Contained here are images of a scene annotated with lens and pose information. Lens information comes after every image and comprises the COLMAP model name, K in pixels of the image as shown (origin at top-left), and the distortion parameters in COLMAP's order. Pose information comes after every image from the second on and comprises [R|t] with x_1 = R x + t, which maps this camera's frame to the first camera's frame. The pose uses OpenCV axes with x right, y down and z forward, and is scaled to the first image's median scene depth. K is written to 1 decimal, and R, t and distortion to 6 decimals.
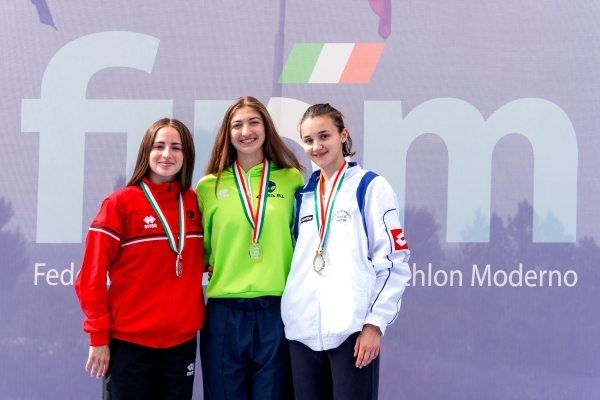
lens RADIAL K [[1358.7, 0, 299.5], [0, 1358.7, 200.7], [0, 0, 1]] dist [0.021970, 0.000000]
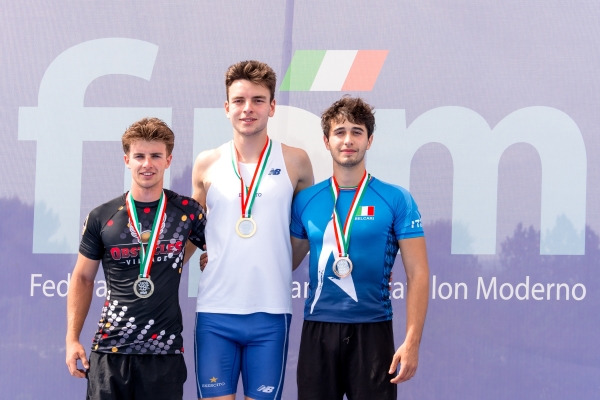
lens RADIAL K [[1200.6, 0, 300.1], [0, 1200.6, 199.3], [0, 0, 1]] dist [0.005961, 0.000000]
pose [[0.999632, 0.003207, -0.026928, 0.022872], [-0.003065, 0.999981, 0.005292, -0.013076], [0.026945, -0.005207, 0.999623, 0.136155]]
